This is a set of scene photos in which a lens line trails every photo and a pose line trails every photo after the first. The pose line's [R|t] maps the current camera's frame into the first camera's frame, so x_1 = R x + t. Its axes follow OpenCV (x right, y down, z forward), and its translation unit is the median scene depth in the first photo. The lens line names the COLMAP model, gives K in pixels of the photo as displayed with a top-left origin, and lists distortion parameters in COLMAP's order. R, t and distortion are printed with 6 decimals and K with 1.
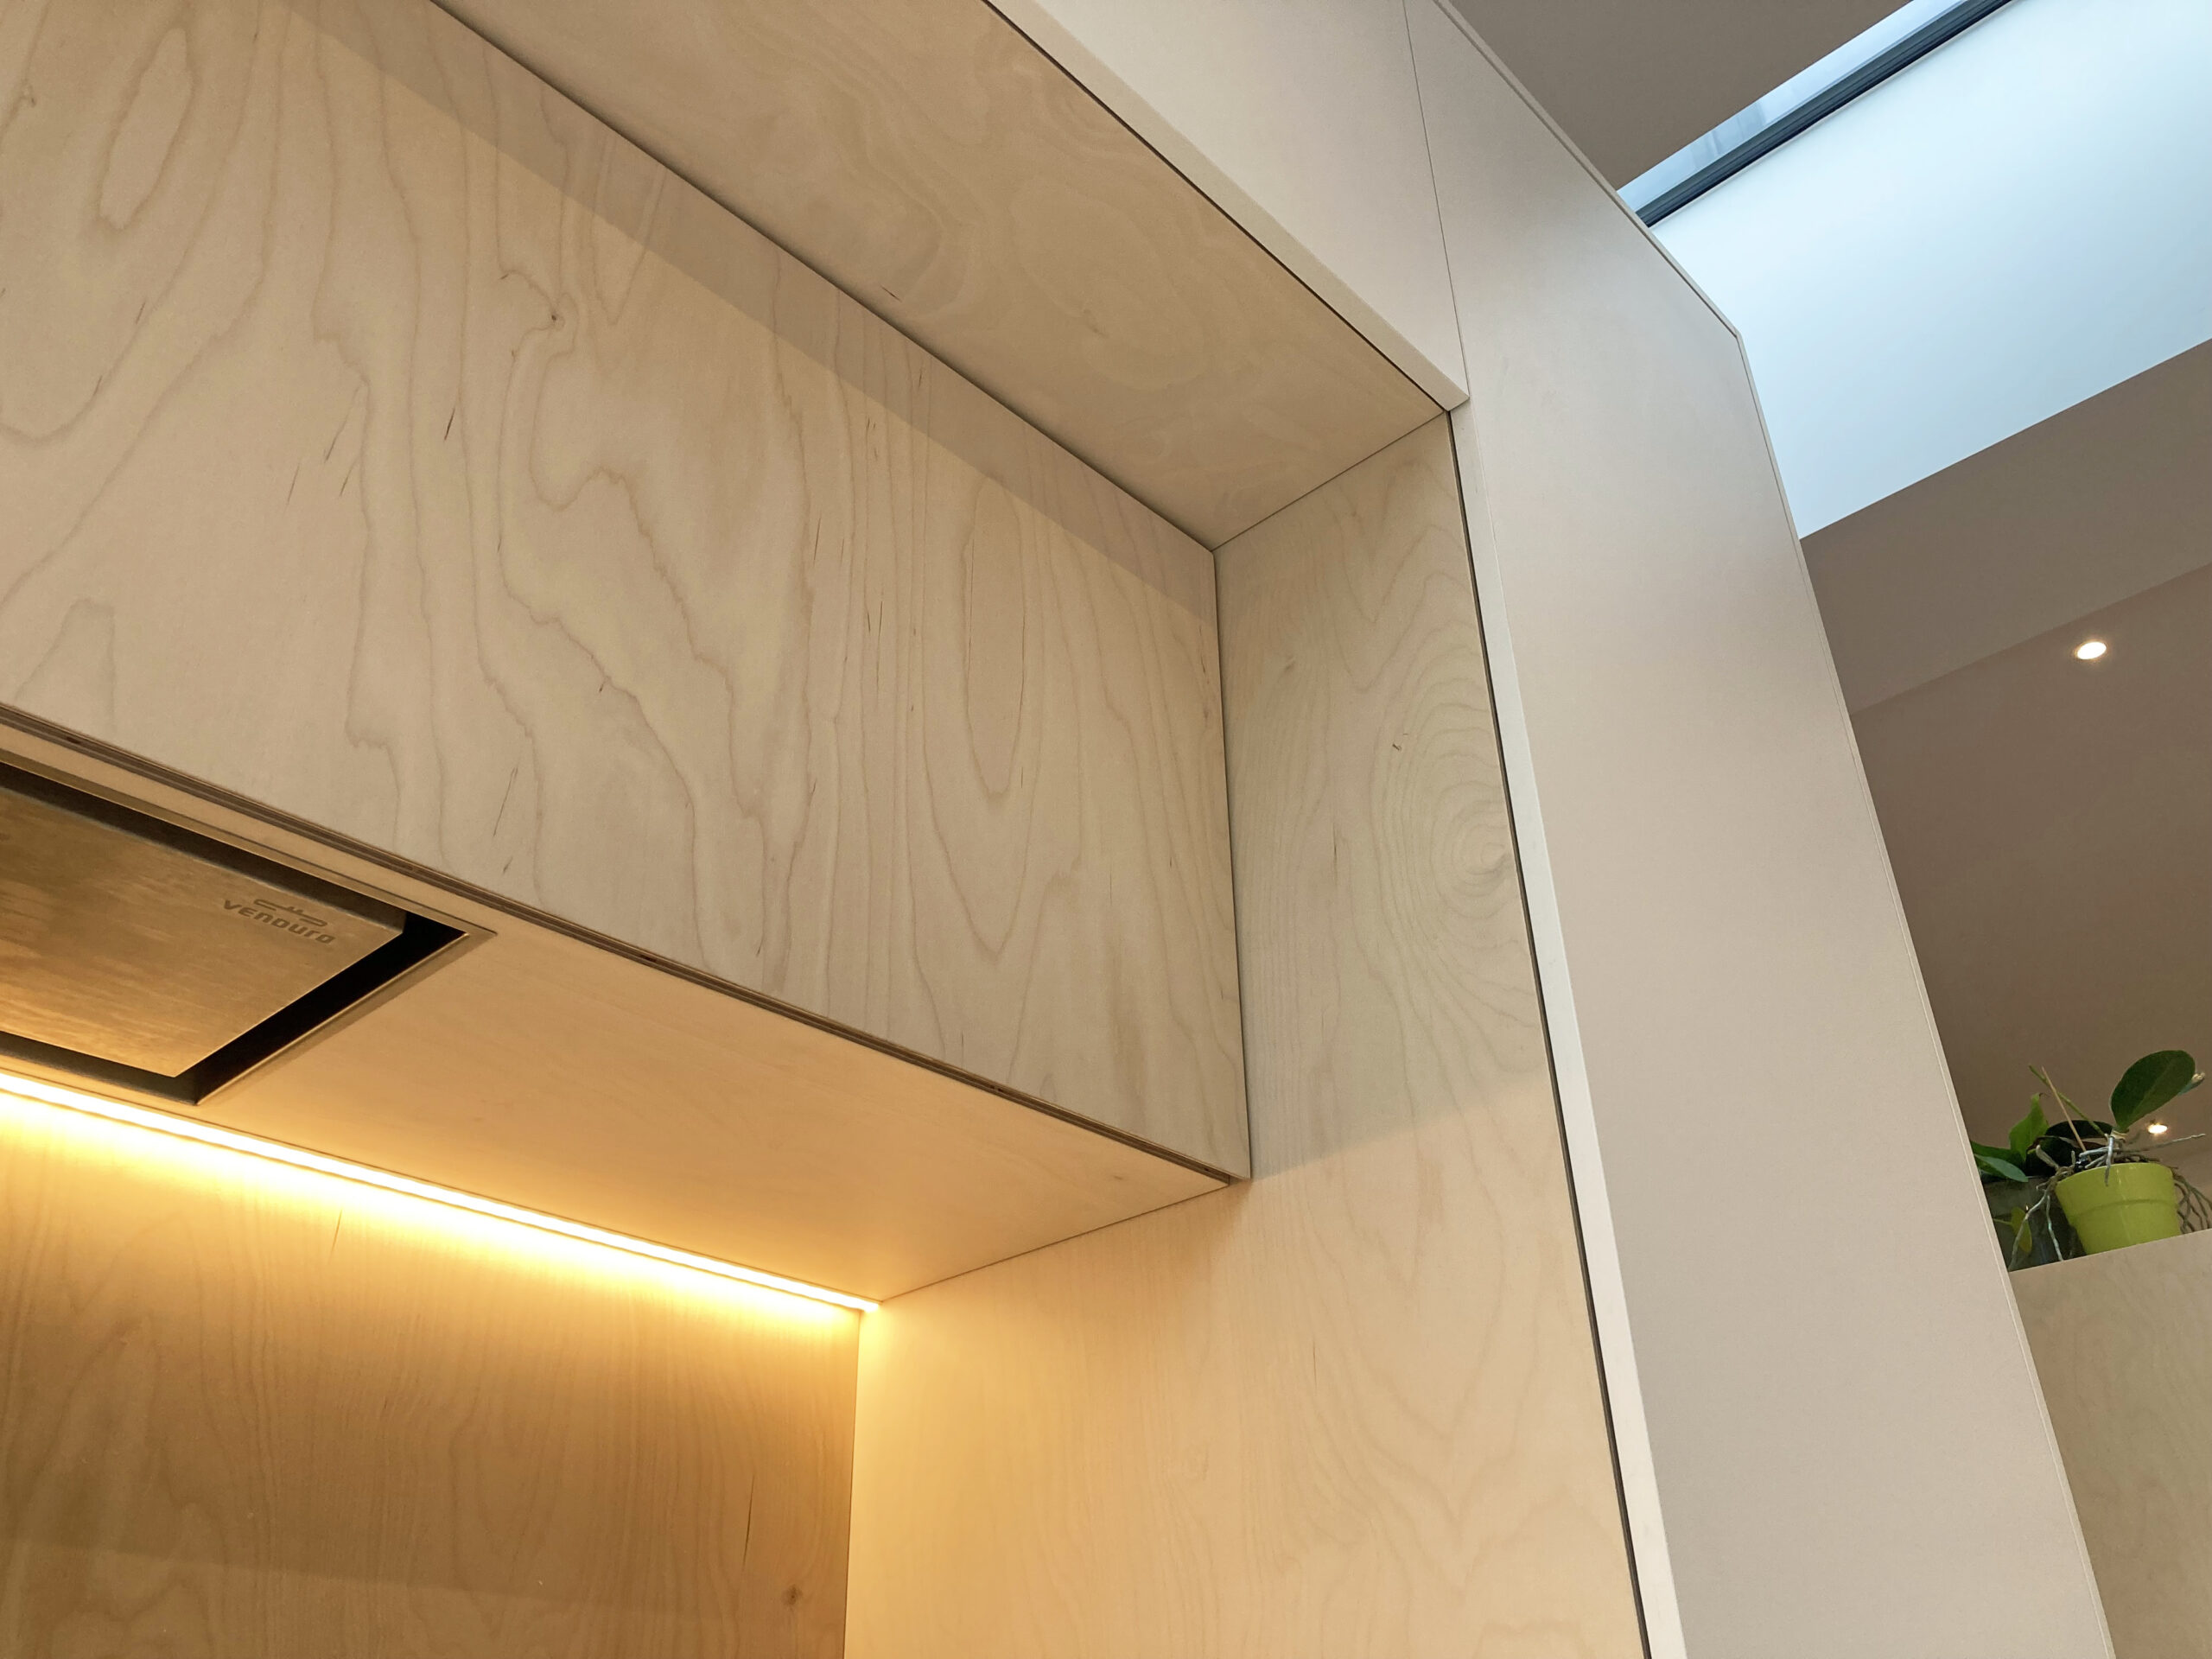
lens RADIAL K [[1765.3, 0, 1062.4], [0, 1765.3, 828.1], [0, 0, 1]] dist [-0.010211, -0.006746]
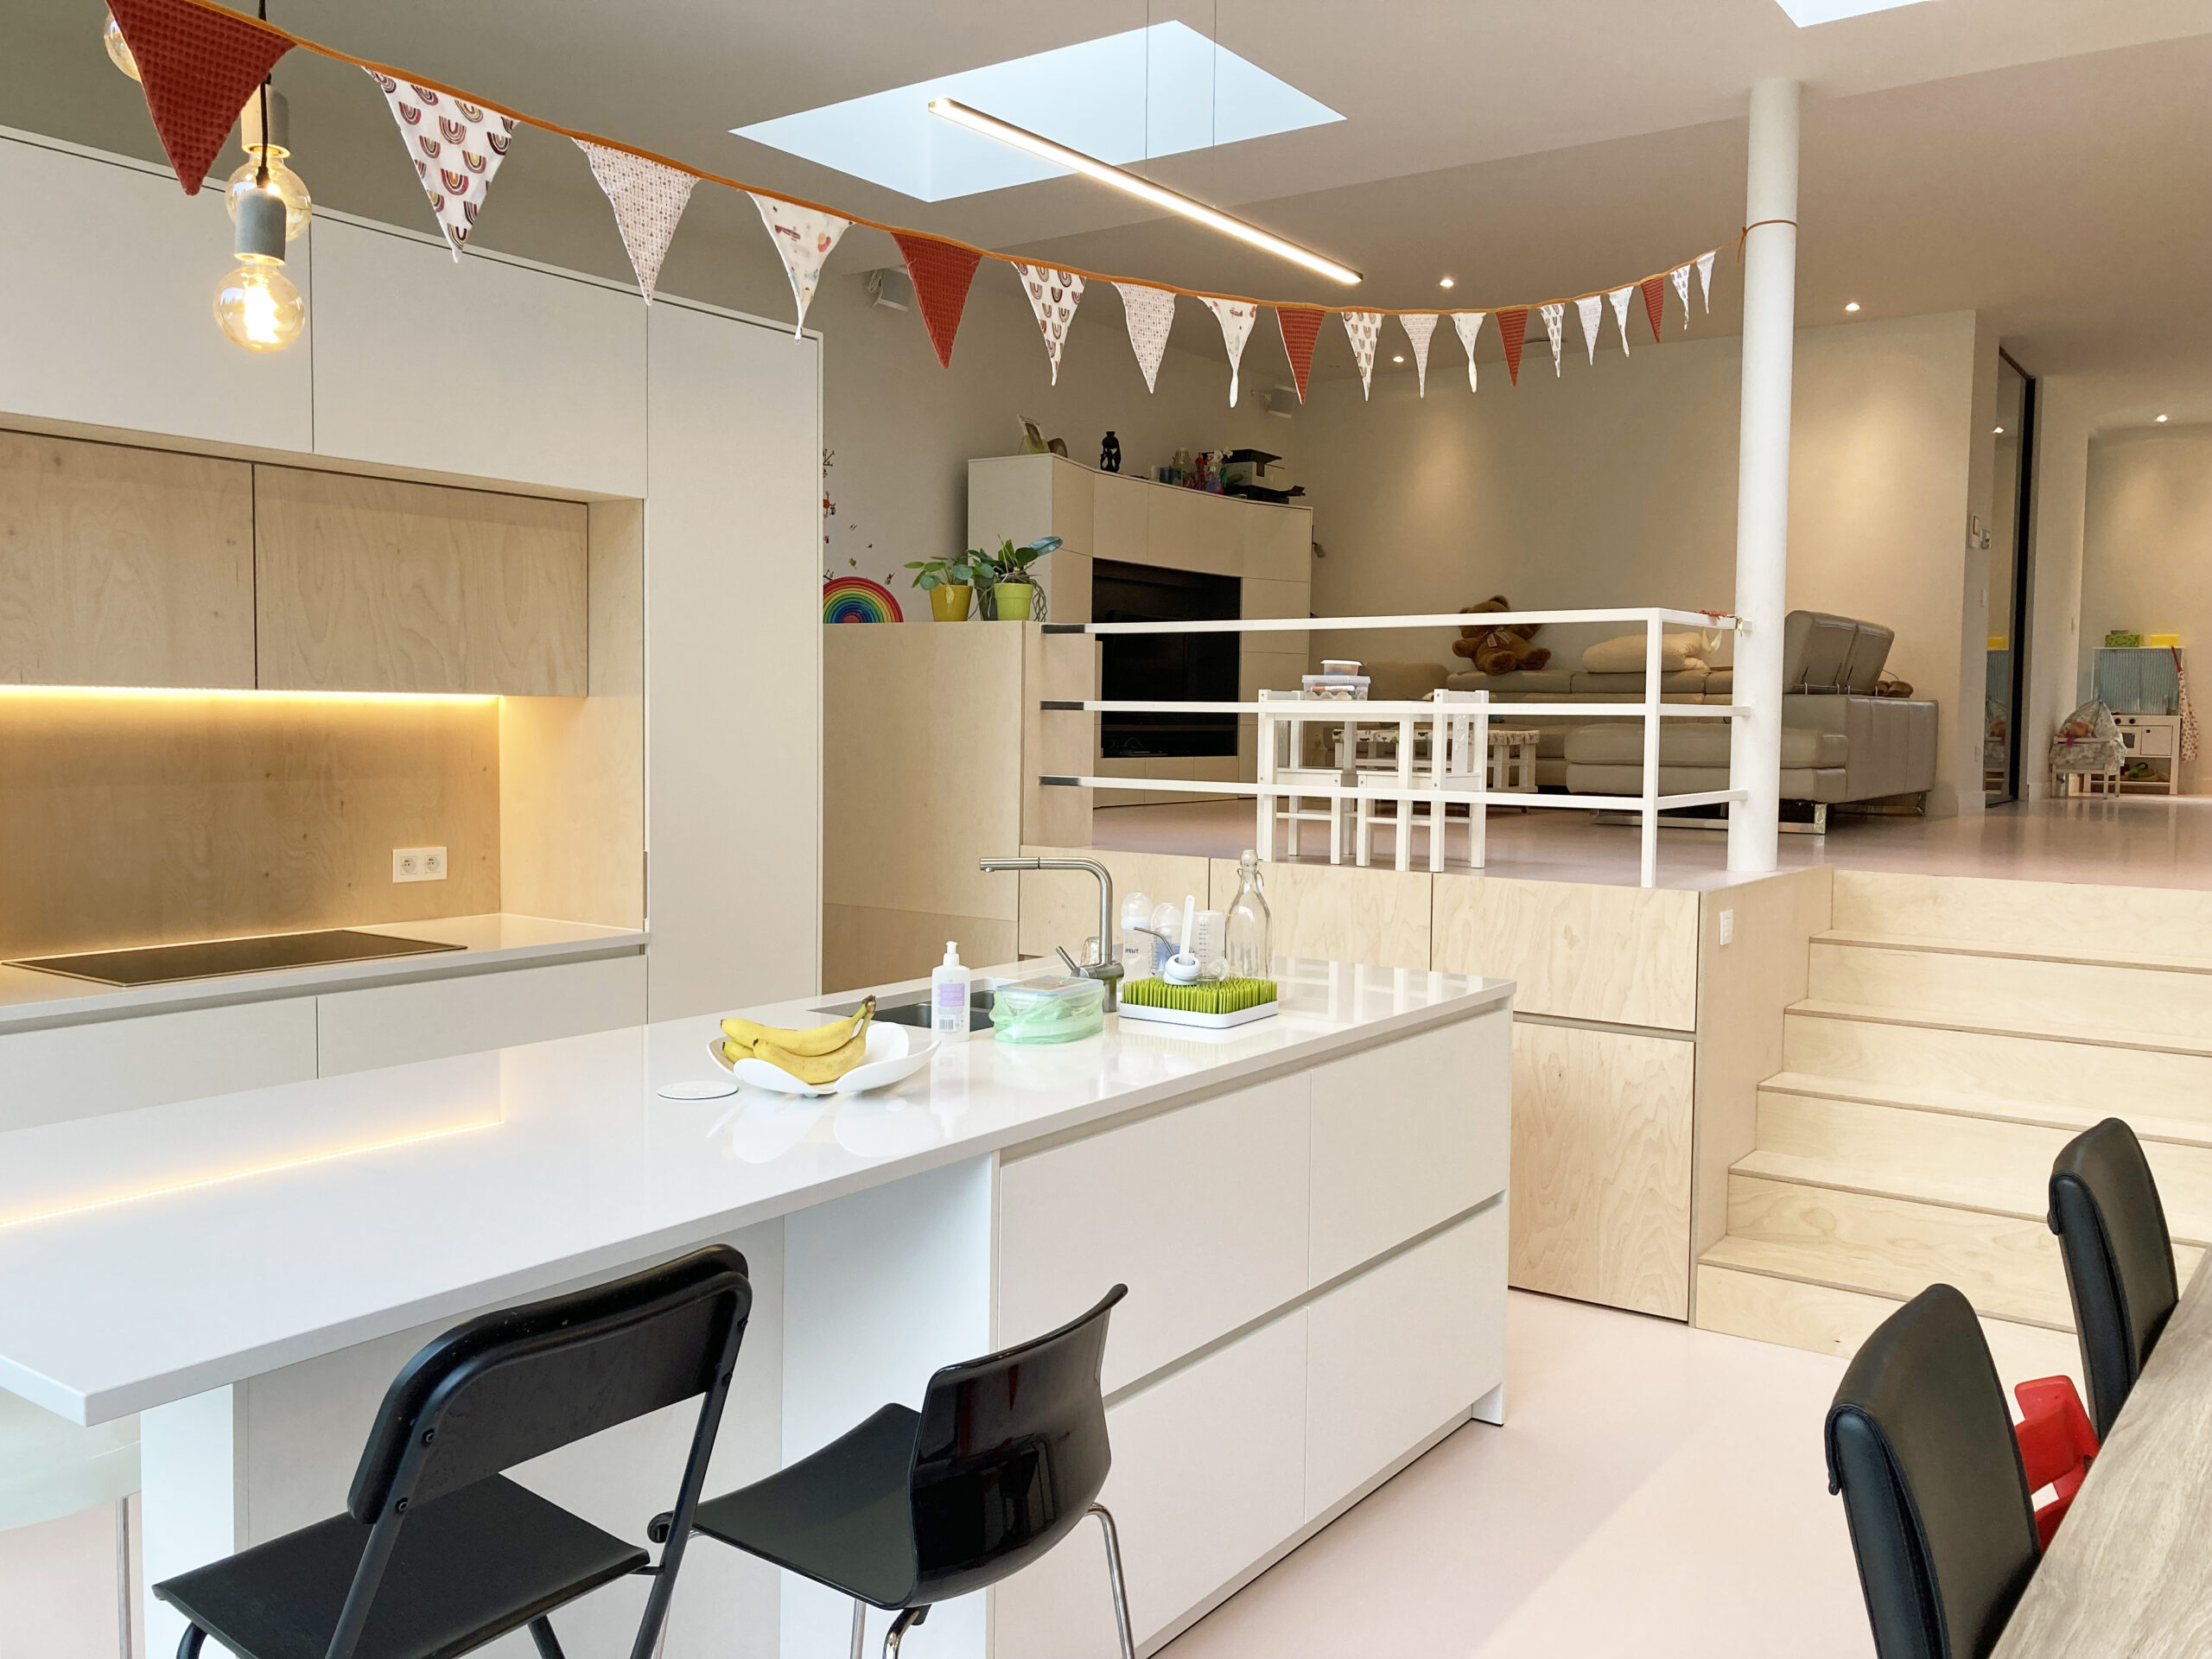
lens RADIAL K [[1796.8, 0, 1106.0], [0, 1796.8, 829.5], [0, 0, 1]] dist [0.004982, 0.002548]
pose [[0.986811, 0.007321, 0.161710, 0.688065], [-0.097886, 0.822627, 0.560092, -2.227600], [-0.128927, -0.568534, 0.812494, -3.068173]]
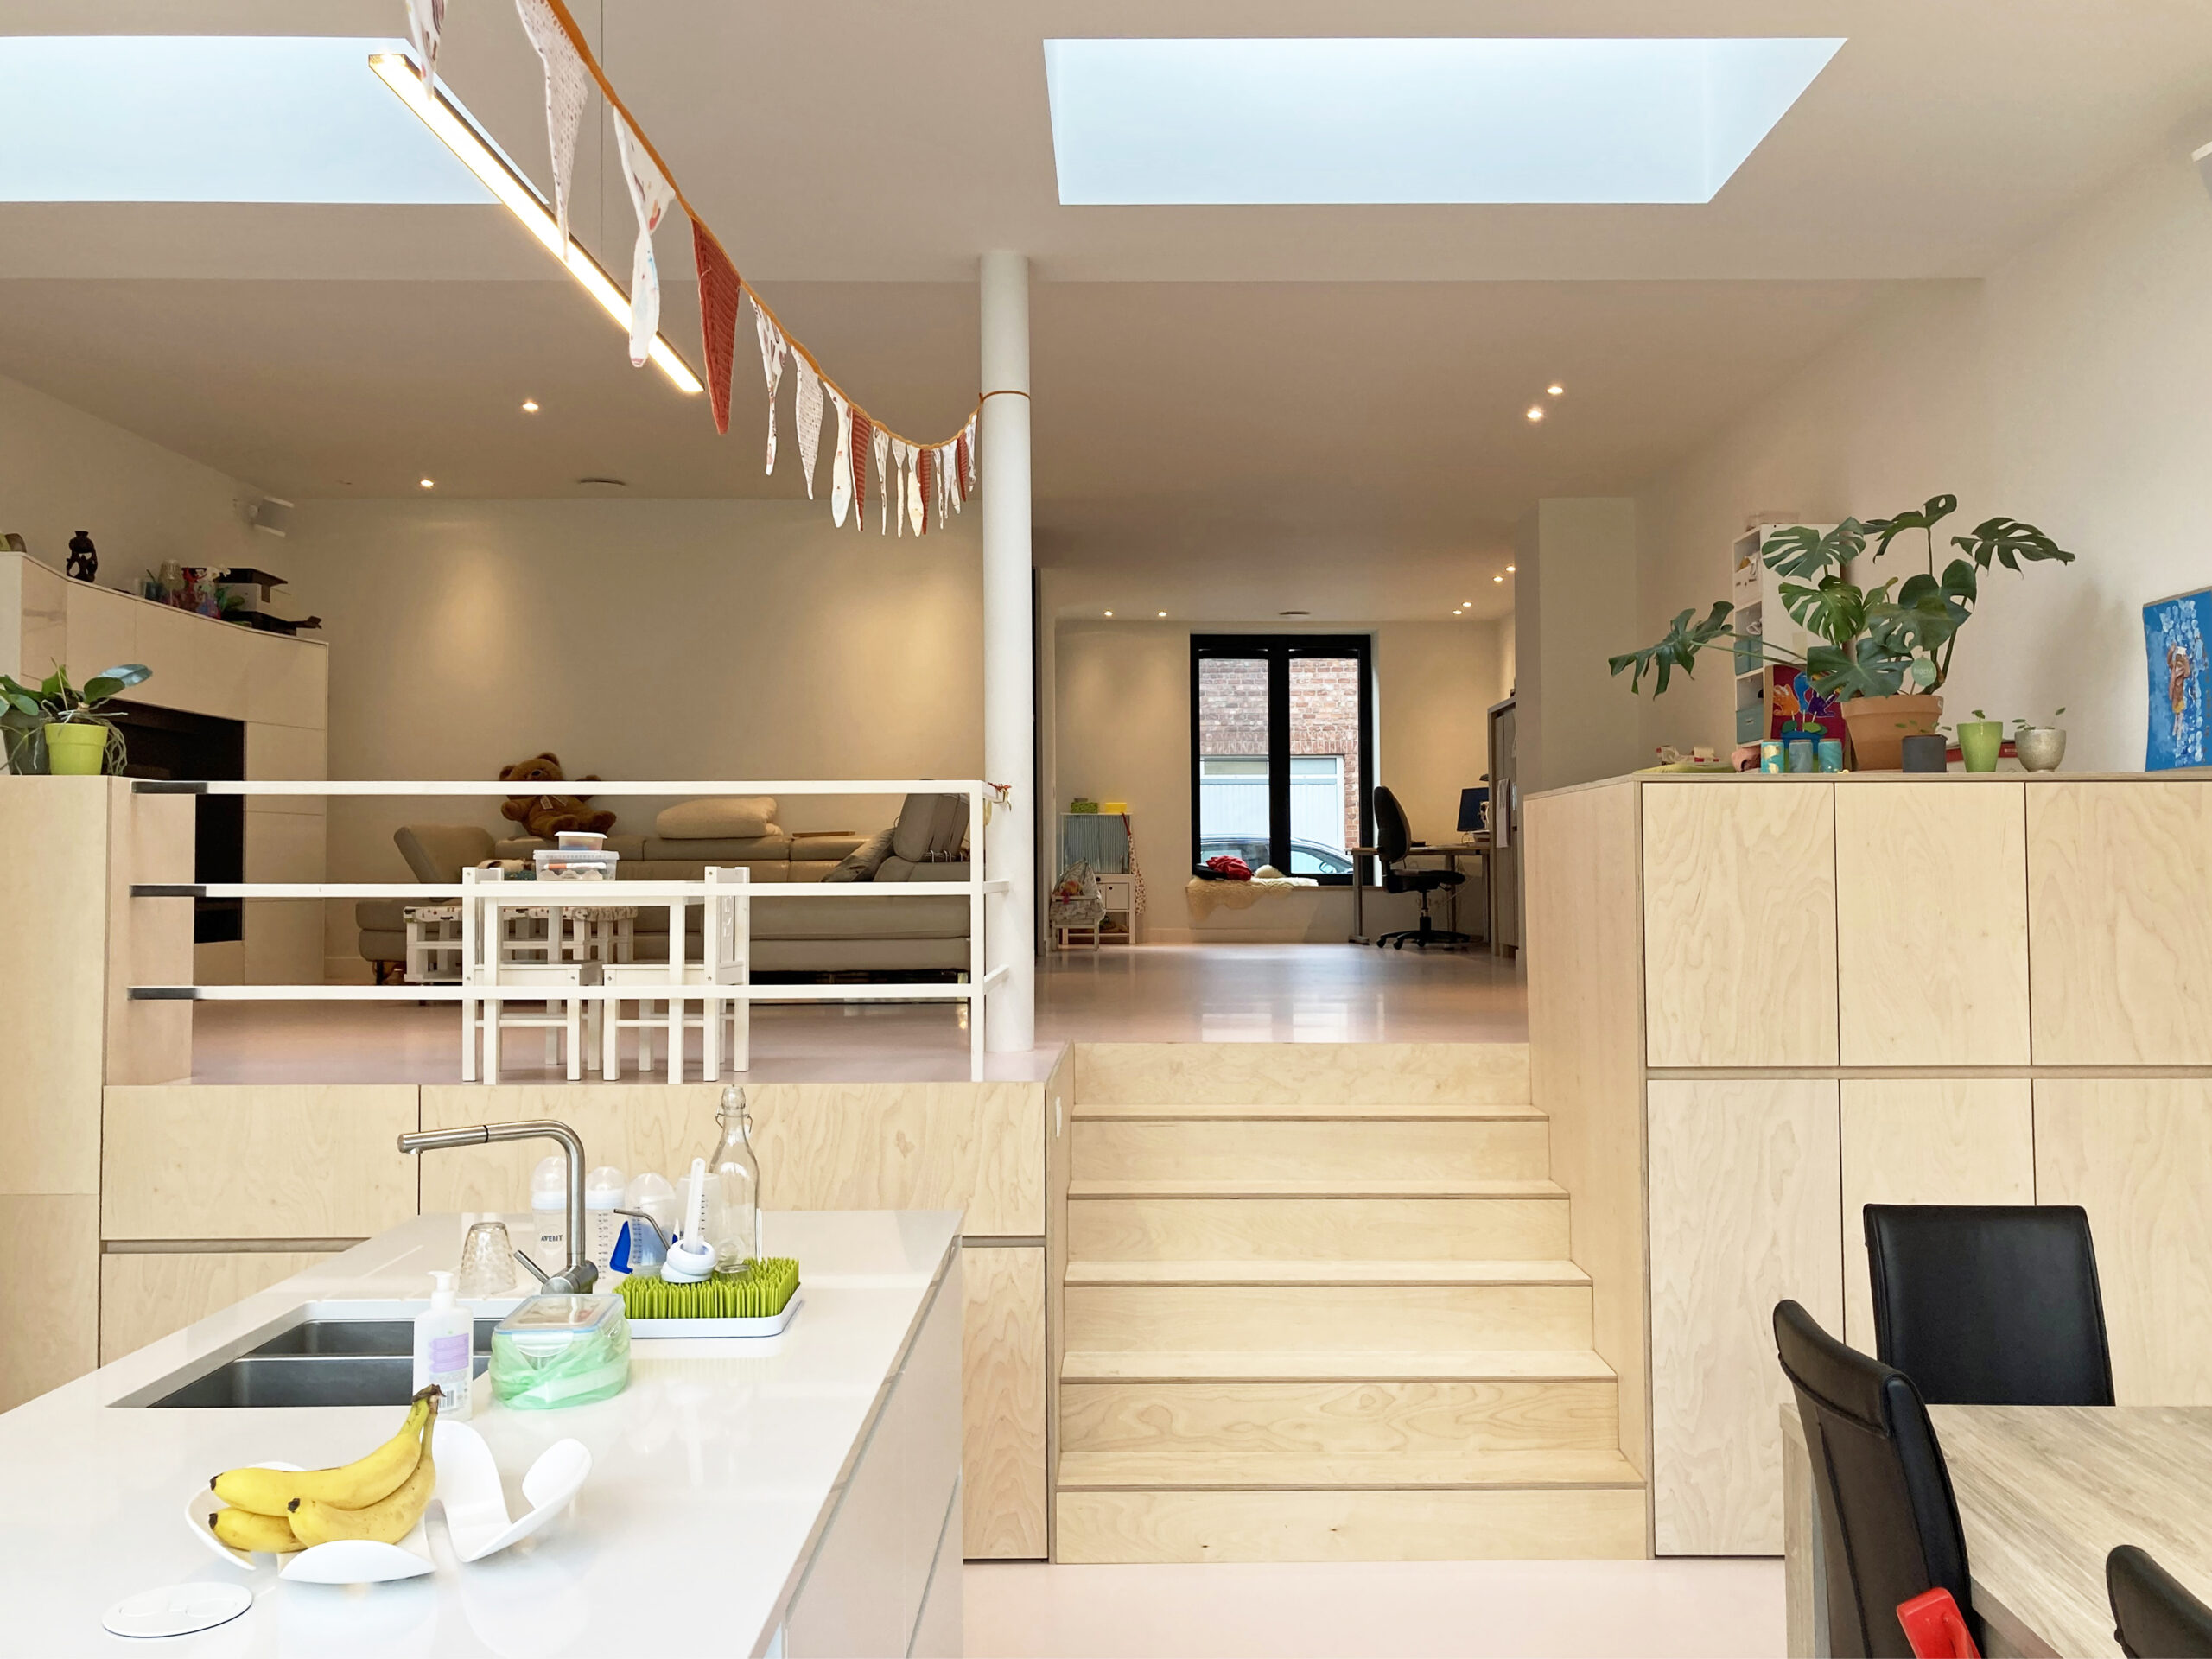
lens RADIAL K [[1831.7, 0, 1139.1], [0, 1831.7, 819.6], [0, 0, 1]] dist [0.008872, -0.002639]
pose [[0.702943, 0.027150, 0.710728, -0.015157], [-0.368578, 0.868533, 0.331362, -1.766472], [-0.608294, -0.494887, 0.620536, -2.188305]]
